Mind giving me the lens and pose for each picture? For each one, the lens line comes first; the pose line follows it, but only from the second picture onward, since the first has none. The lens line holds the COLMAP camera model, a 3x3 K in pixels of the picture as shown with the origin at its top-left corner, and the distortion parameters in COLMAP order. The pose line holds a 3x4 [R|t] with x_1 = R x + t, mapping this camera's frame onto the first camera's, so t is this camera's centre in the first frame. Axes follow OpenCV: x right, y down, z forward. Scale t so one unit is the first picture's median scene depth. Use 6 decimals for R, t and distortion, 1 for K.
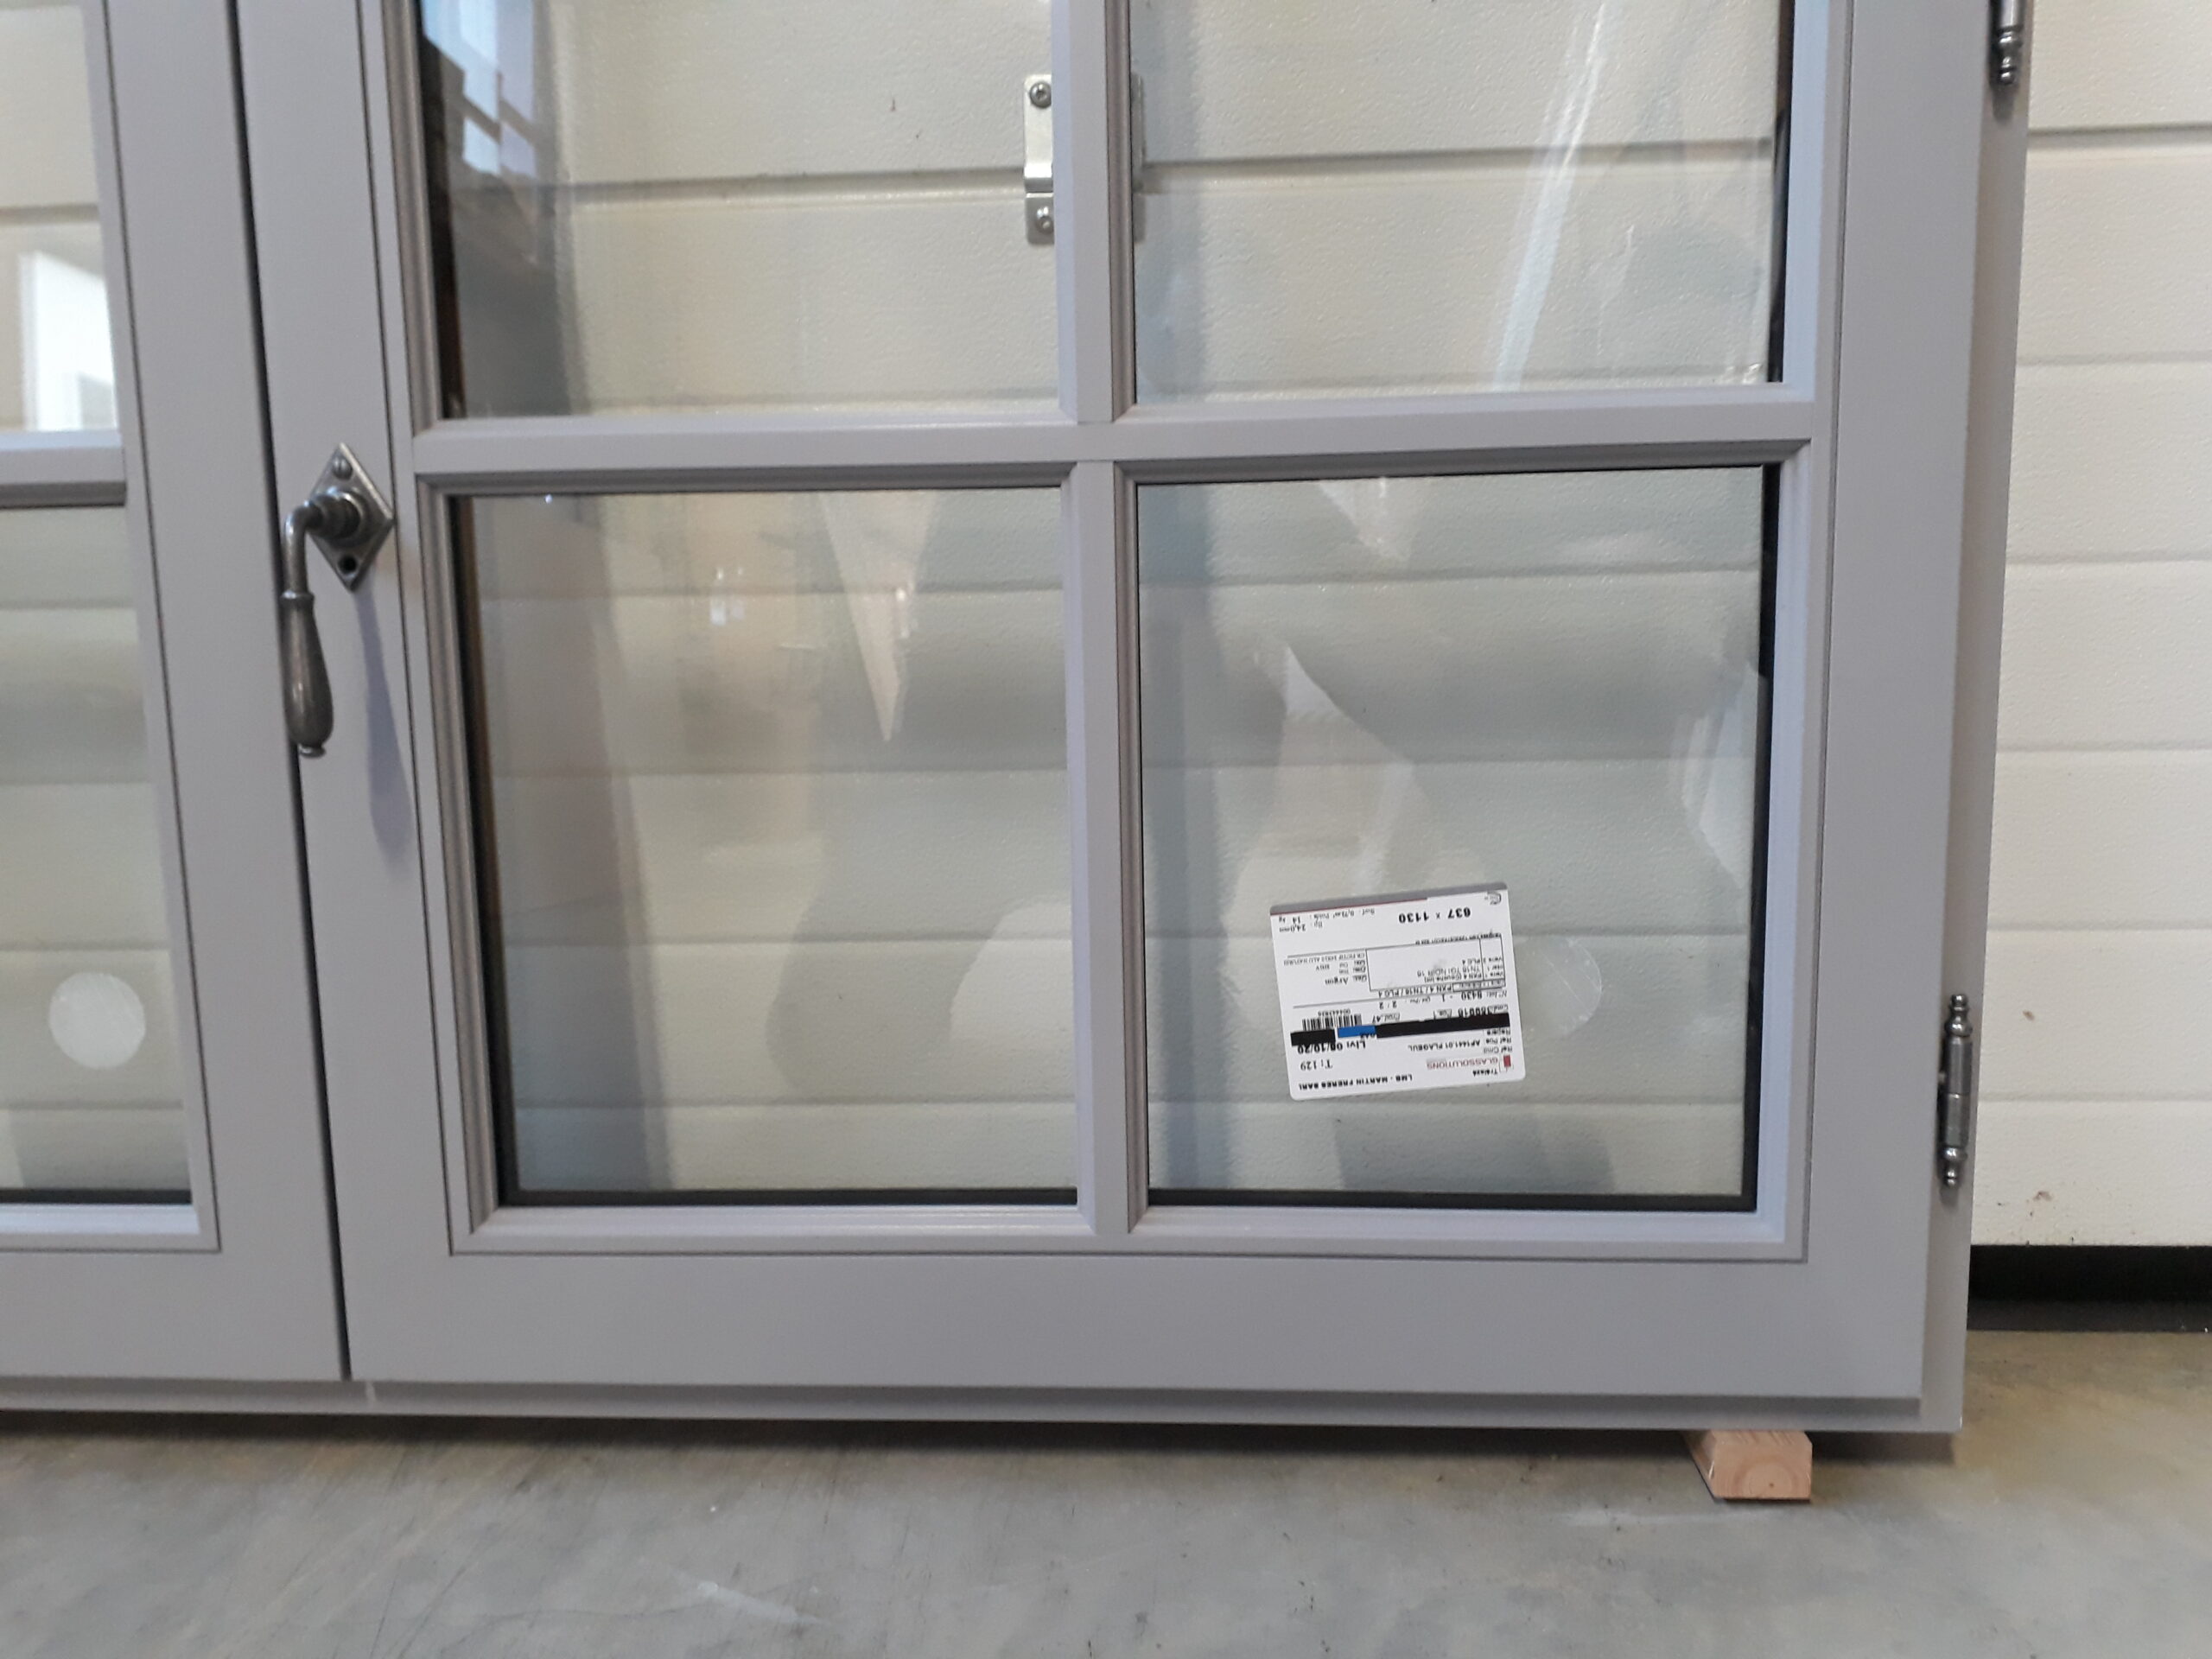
lens RADIAL K [[1731.2, 0, 1106.8], [0, 1731.2, 835.5], [0, 0, 1]] dist [0.014583, -0.039839]
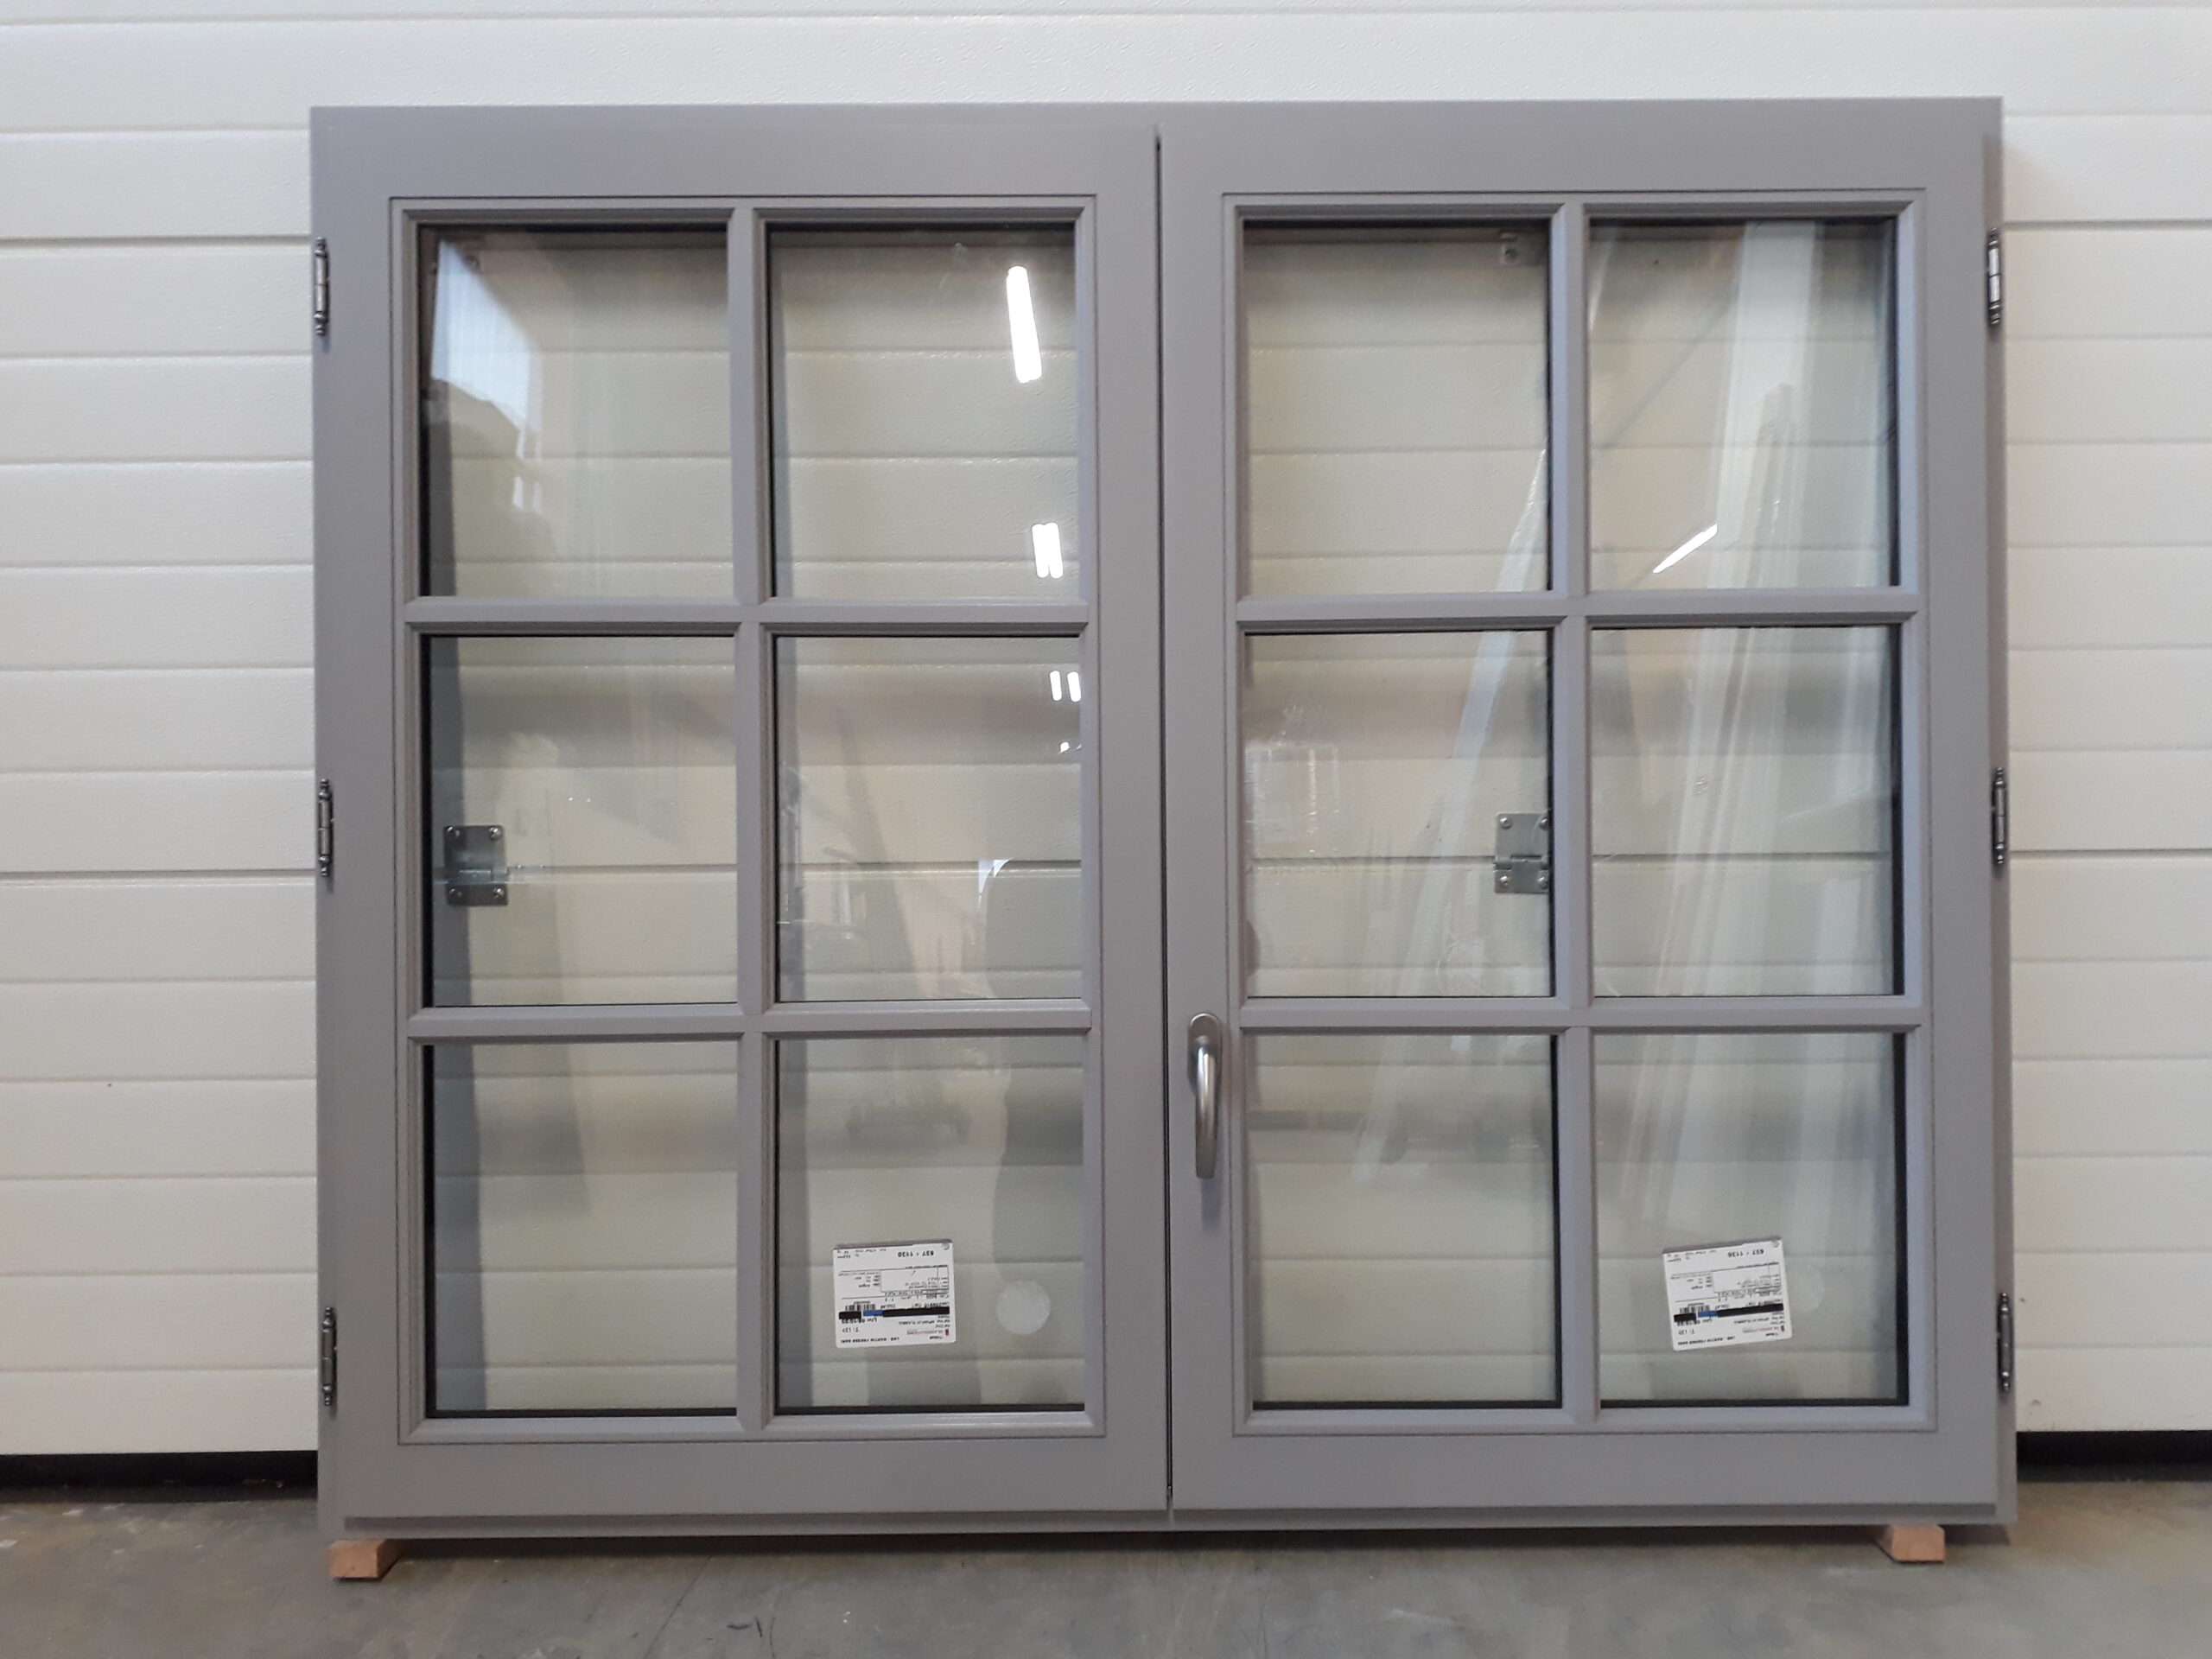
lens RADIAL K [[1731.2, 0, 1100.2], [0, 1731.2, 833.7], [0, 0, 1]] dist [0.014583, -0.039839]
pose [[0.998924, 0.007054, 0.045842, -0.631337], [-0.000925, 0.991198, -0.132382, -0.163727], [-0.046372, 0.132197, 0.990138, -0.975599]]
